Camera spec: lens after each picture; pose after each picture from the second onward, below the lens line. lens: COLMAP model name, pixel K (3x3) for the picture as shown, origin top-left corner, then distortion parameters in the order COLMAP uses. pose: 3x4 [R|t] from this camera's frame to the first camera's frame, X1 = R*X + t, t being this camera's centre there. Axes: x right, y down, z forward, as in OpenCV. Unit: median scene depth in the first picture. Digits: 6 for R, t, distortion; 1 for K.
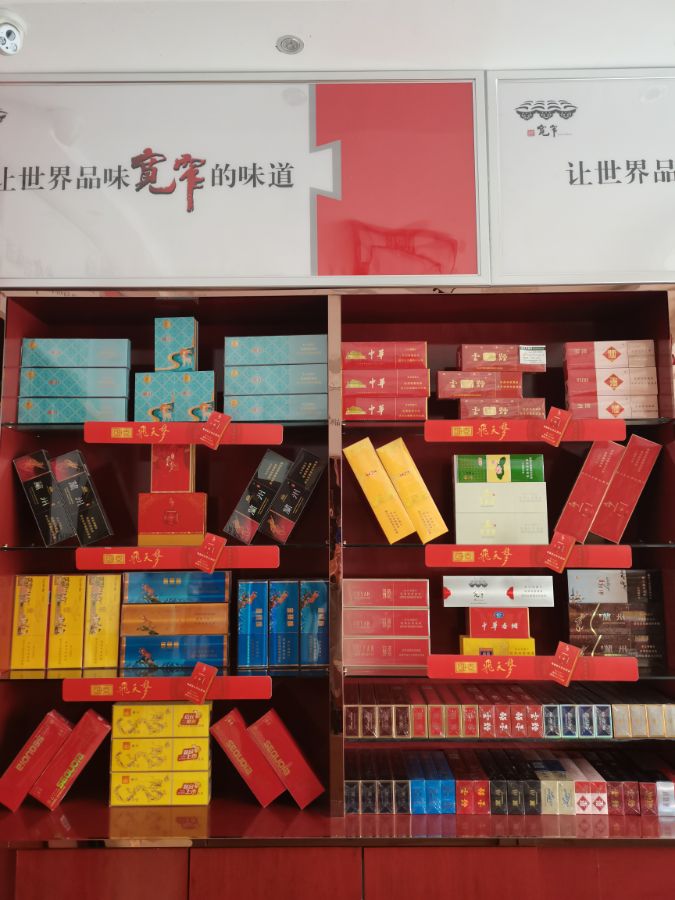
lens RADIAL K [[699.6, 0, 337.5], [0, 699.6, 450.0], [0, 0, 1]] dist [0.070288, -0.055389]
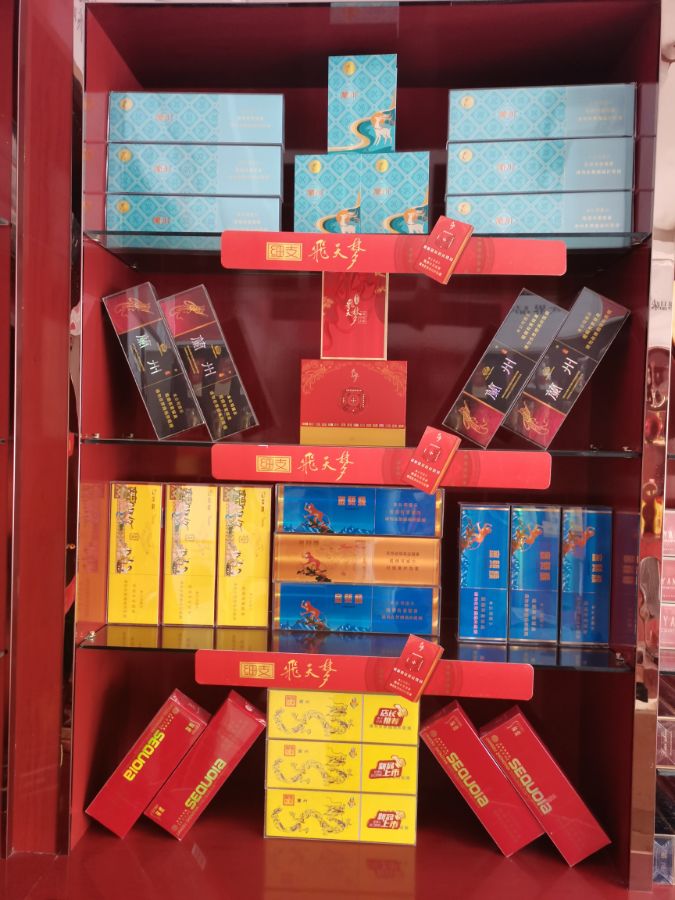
lens RADIAL K [[699.6, 0, 337.5], [0, 699.6, 450.0], [0, 0, 1]] dist [0.070288, -0.055389]
pose [[0.998405, 0.032267, -0.046320, -0.224862], [-0.025350, 0.989422, 0.142836, 0.052856], [0.050439, -0.141434, 0.988662, 0.392447]]
